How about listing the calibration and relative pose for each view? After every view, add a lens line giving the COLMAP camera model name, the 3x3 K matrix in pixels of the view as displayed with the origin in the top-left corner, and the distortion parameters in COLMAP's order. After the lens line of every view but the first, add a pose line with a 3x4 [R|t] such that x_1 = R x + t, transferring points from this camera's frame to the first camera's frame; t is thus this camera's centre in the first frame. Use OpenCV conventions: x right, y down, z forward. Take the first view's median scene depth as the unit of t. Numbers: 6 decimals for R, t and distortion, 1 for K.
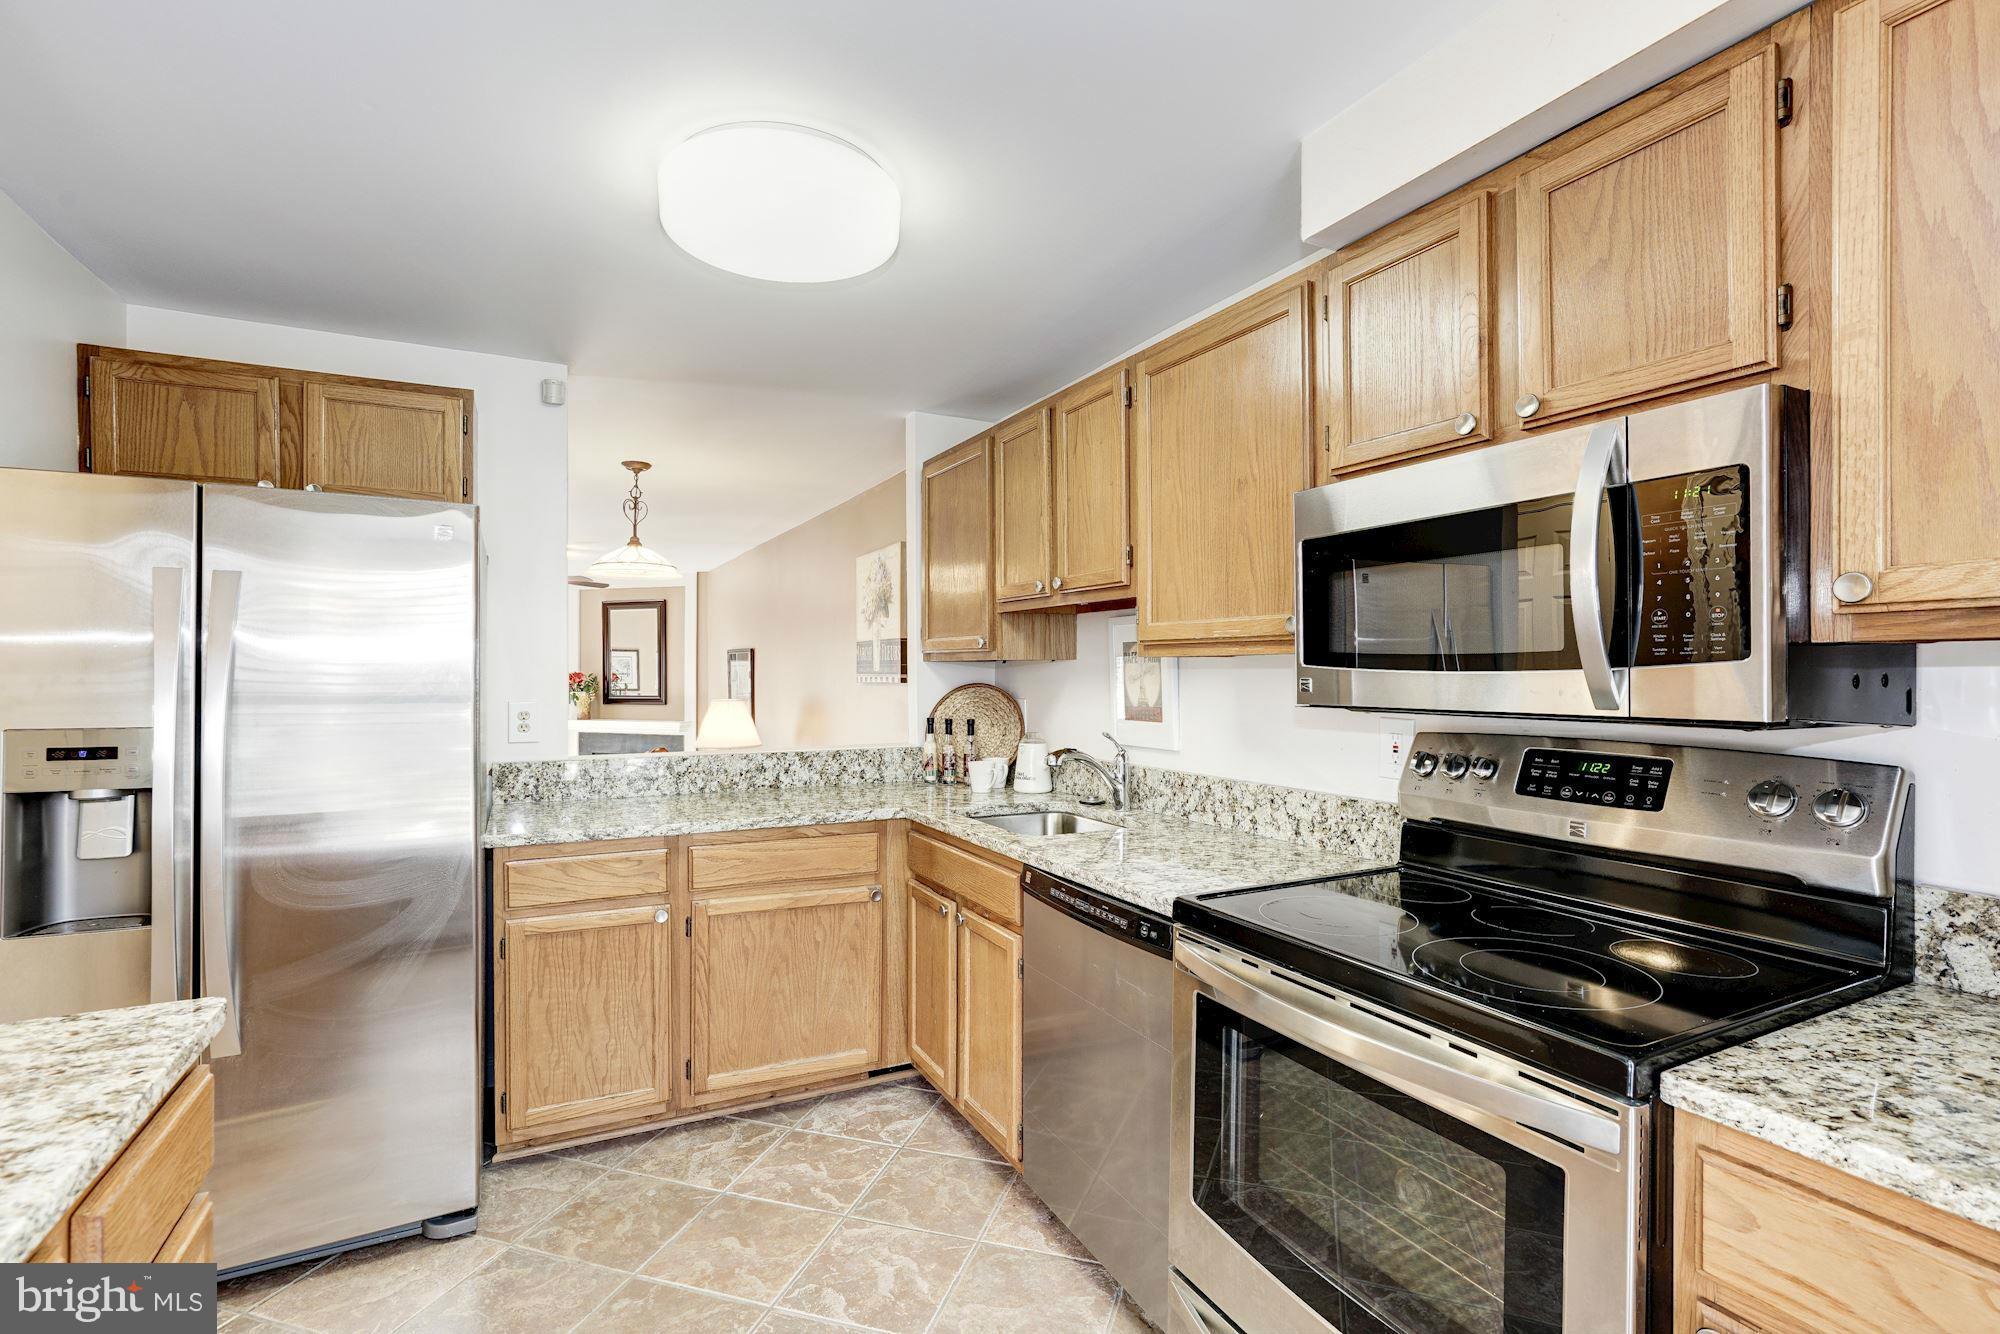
lens RADIAL K [[920.2, 0, 1001.3], [0, 920.2, 670.8], [0, 0, 1]] dist [-0.040277, 0.003934]
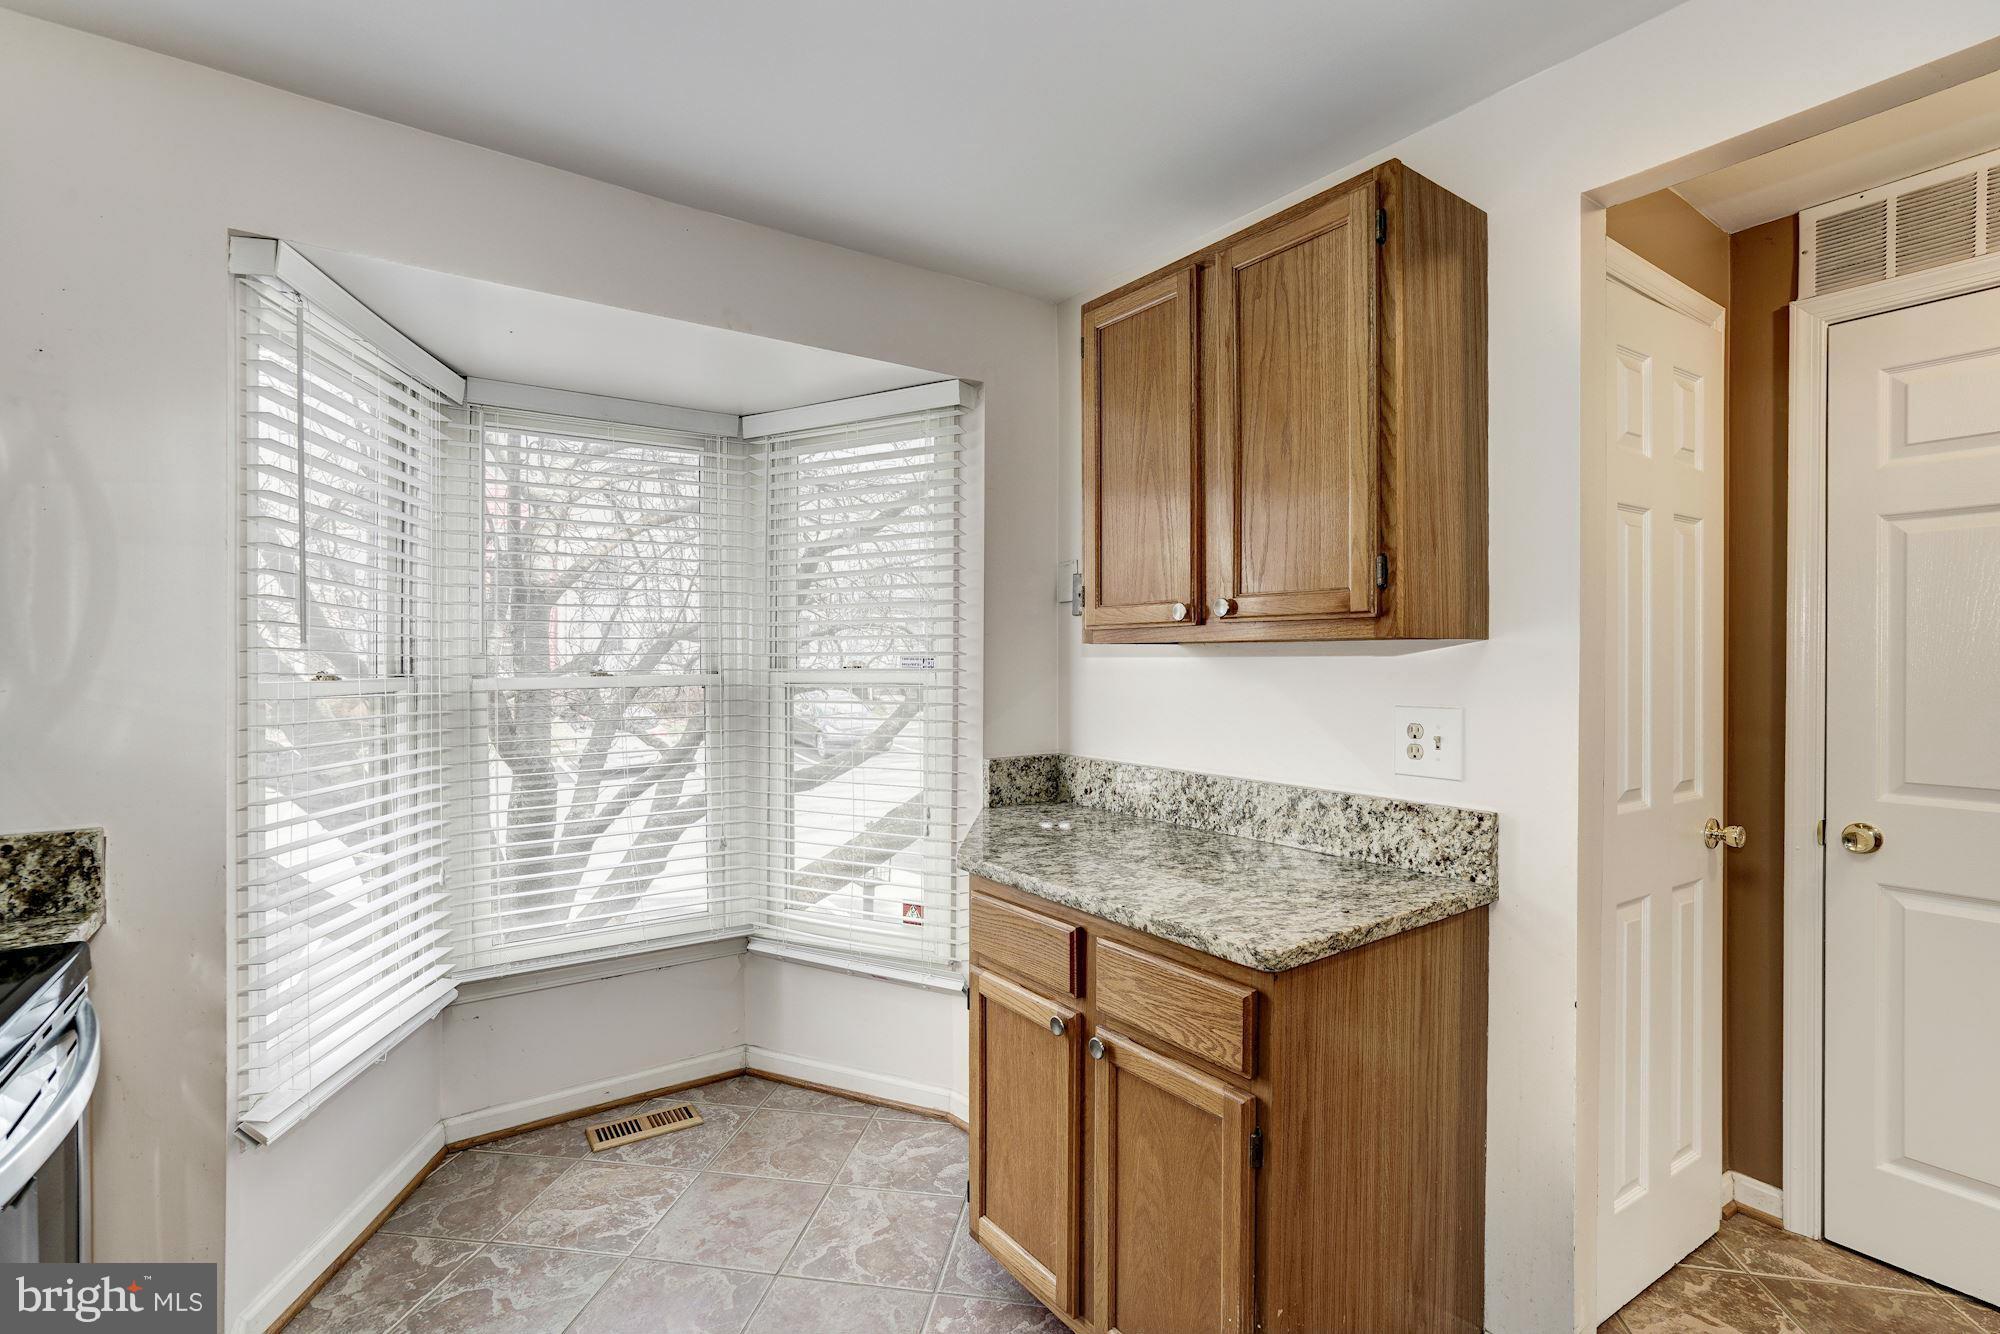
lens RADIAL K [[920.2, 0, 998.6], [0, 920.2, 664.4], [0, 0, 1]] dist [-0.040277, 0.003934]
pose [[-0.990276, -0.001677, -0.139107, -0.230463], [-0.001683, 0.999999, -0.000071, 0.009184], [0.139107, 0.000164, -0.990277, 1.234869]]
